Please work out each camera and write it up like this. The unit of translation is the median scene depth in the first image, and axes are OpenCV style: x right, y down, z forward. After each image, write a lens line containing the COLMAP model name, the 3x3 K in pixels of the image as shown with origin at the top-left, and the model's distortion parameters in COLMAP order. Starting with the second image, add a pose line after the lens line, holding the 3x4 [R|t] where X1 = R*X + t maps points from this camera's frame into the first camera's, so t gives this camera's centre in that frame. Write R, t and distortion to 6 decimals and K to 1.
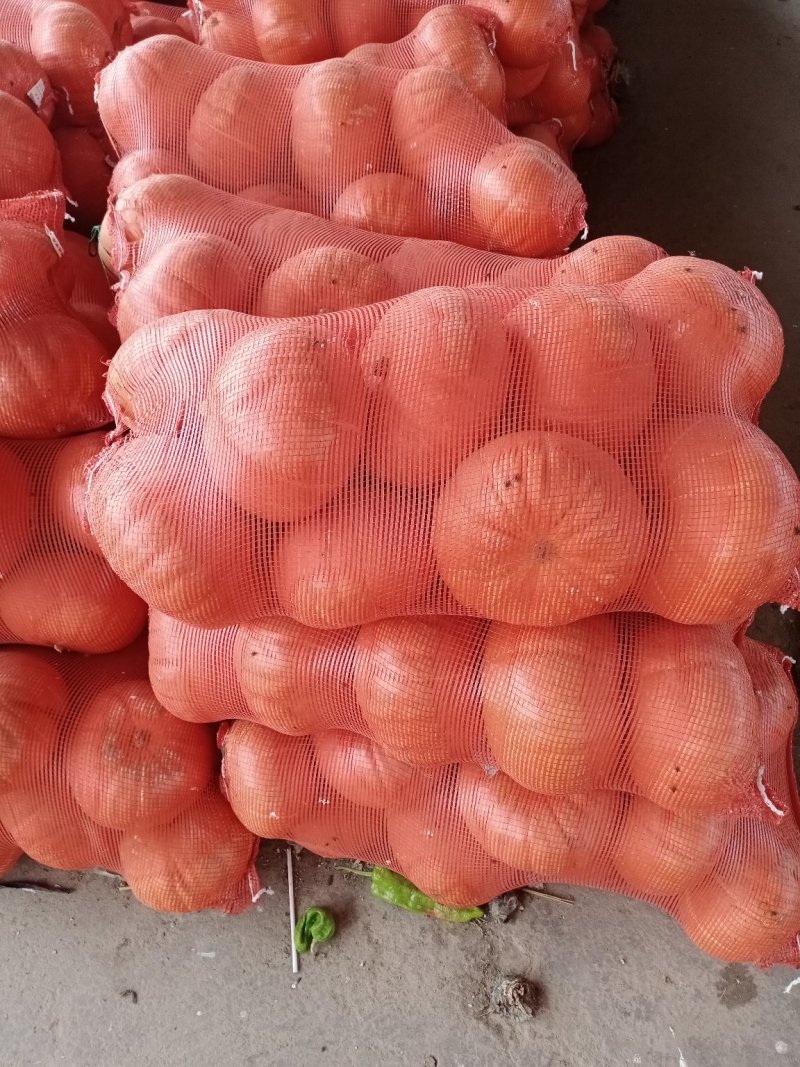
lens RADIAL K [[867.9, 0, 400.0], [0, 867.9, 533.5], [0, 0, 1]] dist [0.083435, -0.195273]
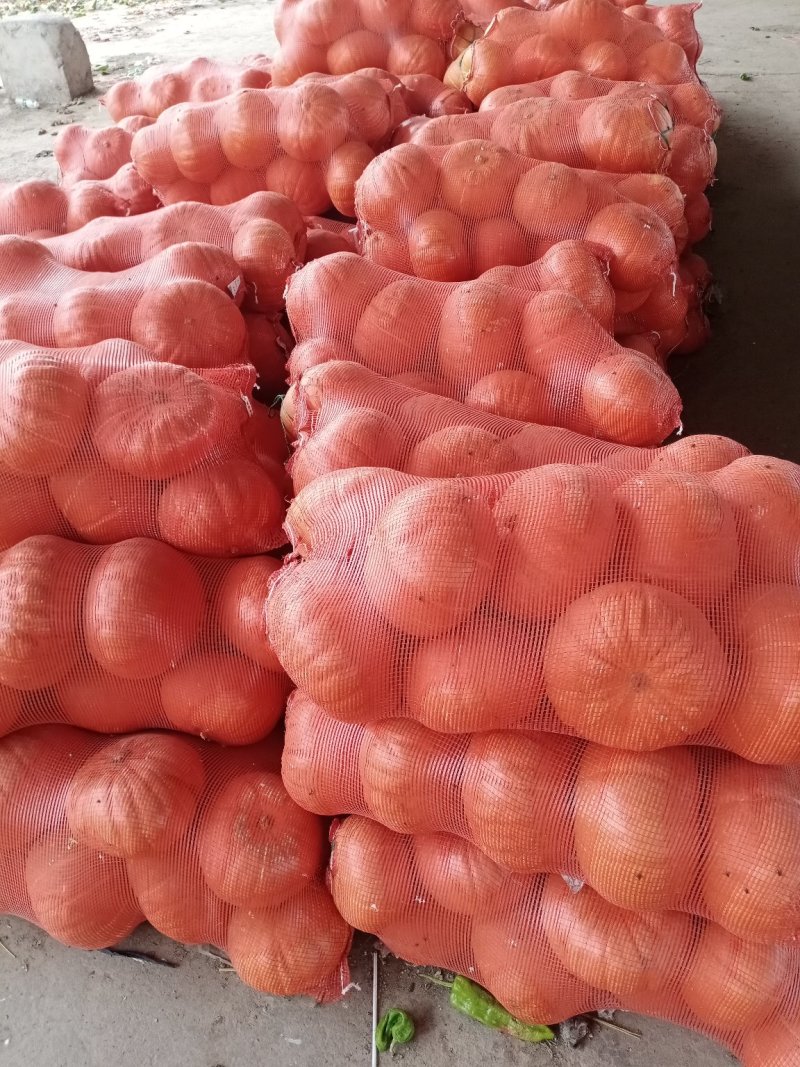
lens RADIAL K [[876.6, 0, 390.5], [0, 876.6, 528.6], [0, 0, 1]] dist [0.065857, -0.137181]
pose [[0.991598, 0.088069, -0.094747, -0.059909], [-0.104595, 0.976837, -0.186681, 0.058830], [0.076112, 0.195022, 0.977841, -0.197433]]
